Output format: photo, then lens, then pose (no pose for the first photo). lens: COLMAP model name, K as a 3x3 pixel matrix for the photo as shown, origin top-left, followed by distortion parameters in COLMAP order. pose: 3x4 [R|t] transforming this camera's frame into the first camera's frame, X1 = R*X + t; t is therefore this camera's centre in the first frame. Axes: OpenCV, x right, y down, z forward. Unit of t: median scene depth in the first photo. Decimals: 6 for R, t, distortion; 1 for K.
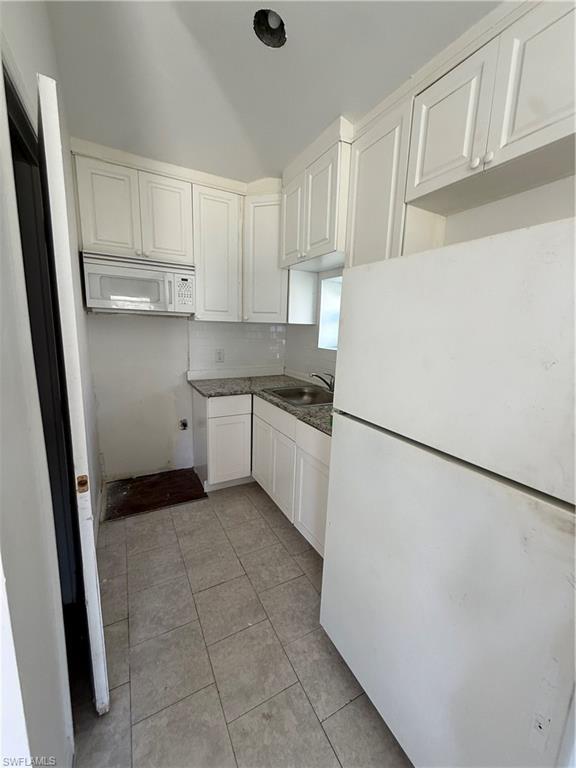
lens RADIAL K [[313.5, 0, 288.0], [0, 313.5, 384.0], [0, 0, 1]] dist [0.028532, 0.000077]
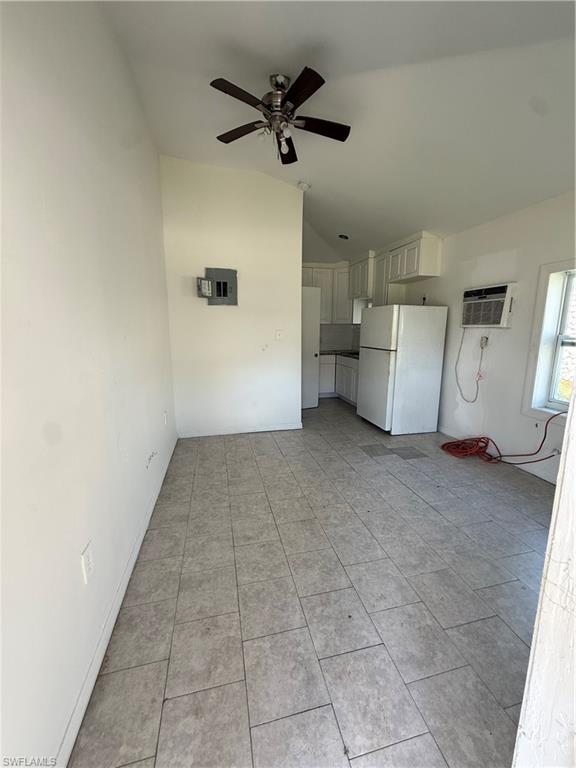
lens RADIAL K [[313.5, 0, 288.0], [0, 313.5, 384.0], [0, 0, 1]] dist [0.028532, 0.000077]
pose [[0.964166, 0.002218, -0.265291, 0.154567], [0.006276, 0.999495, 0.031166, 0.180745], [0.265226, -0.031714, 0.963665, -1.366910]]
